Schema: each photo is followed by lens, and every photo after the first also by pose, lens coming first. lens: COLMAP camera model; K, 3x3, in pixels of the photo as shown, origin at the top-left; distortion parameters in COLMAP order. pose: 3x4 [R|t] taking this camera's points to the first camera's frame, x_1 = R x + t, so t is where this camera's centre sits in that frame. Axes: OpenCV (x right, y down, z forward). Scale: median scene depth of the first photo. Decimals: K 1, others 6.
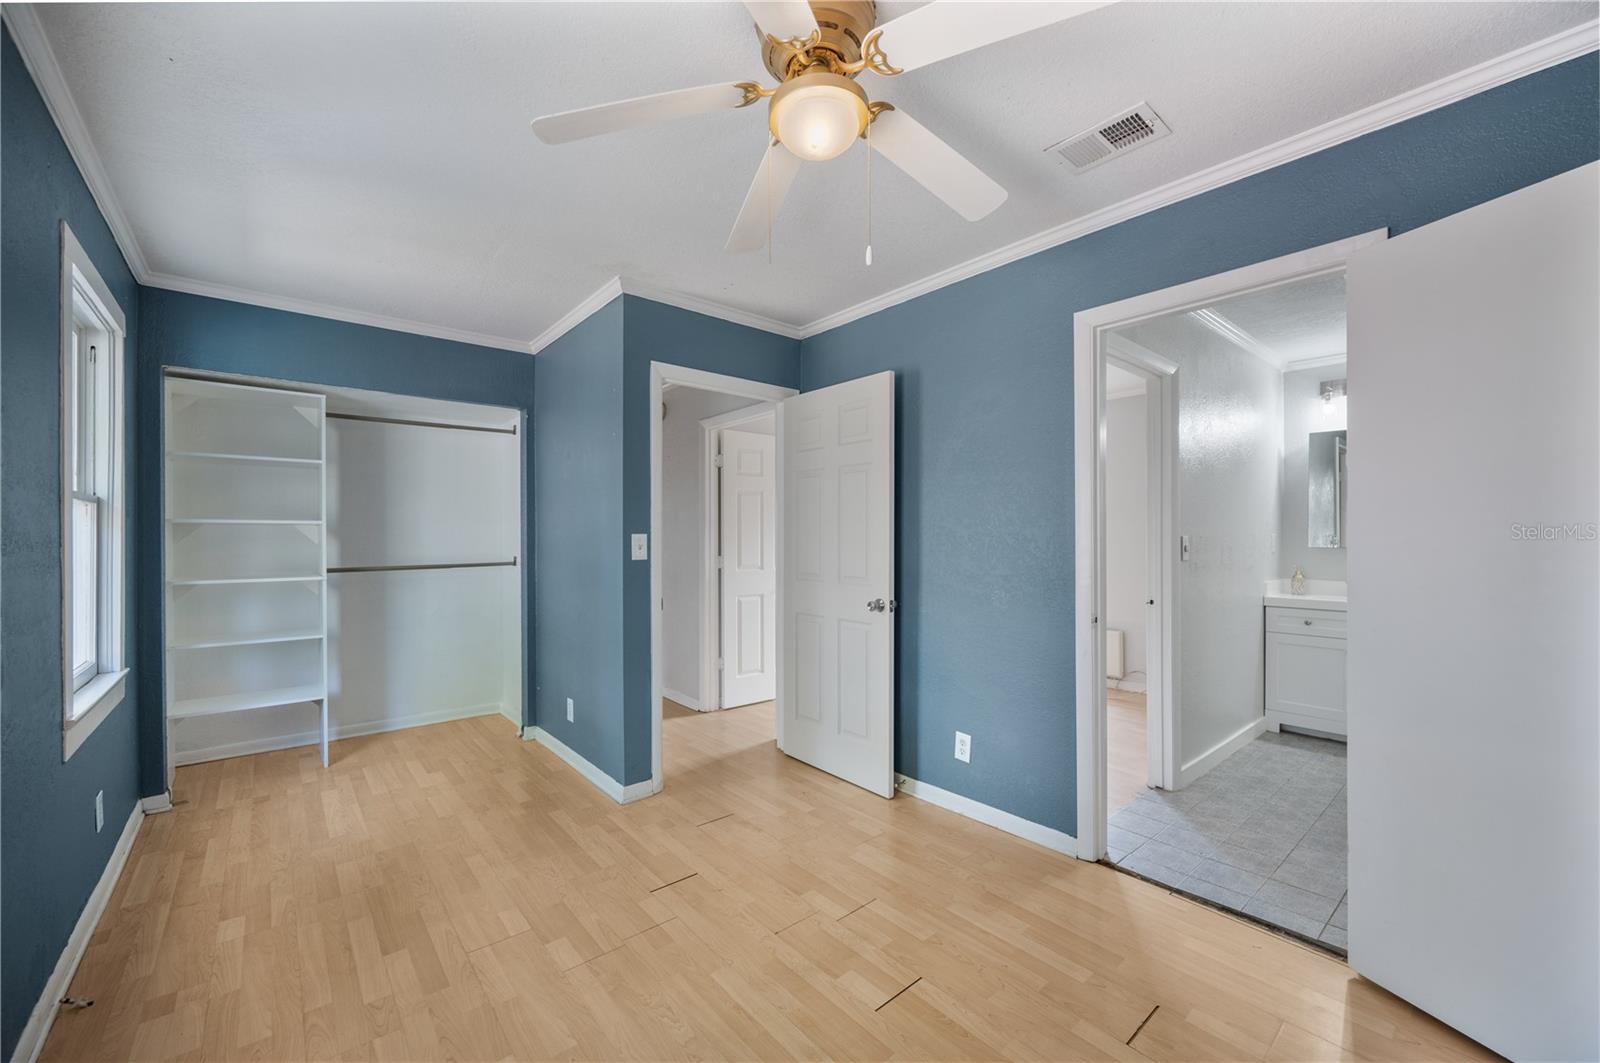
lens RADIAL K [[633.1, 0, 821.6], [0, 633.1, 529.1], [0, 0, 1]] dist [0.000997, 0.000038]
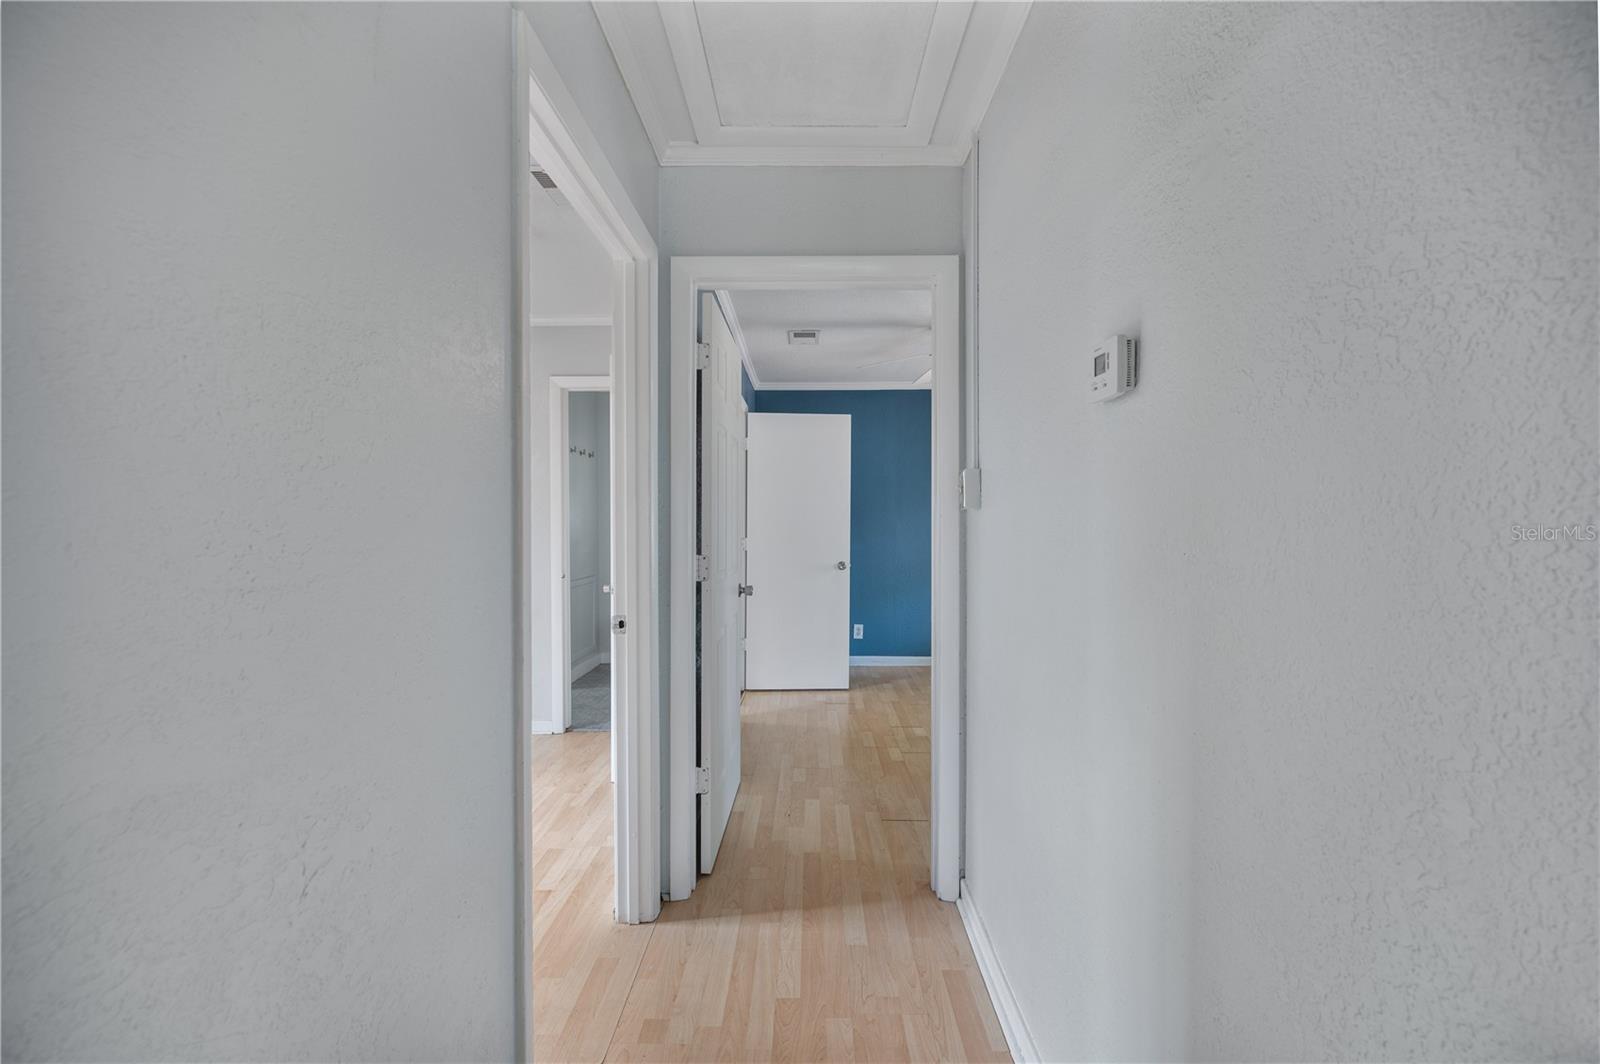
lens RADIAL K [[641.1, 0, 794.6], [0, 641.1, 535.4], [0, 0, 1]] dist [-0.001000, -0.000308]
pose [[-0.735869, -0.006443, 0.677094, -0.967639], [-0.011844, 0.999924, -0.003357, 0.070938], [-0.677021, -0.010489, -0.735889, 2.575417]]
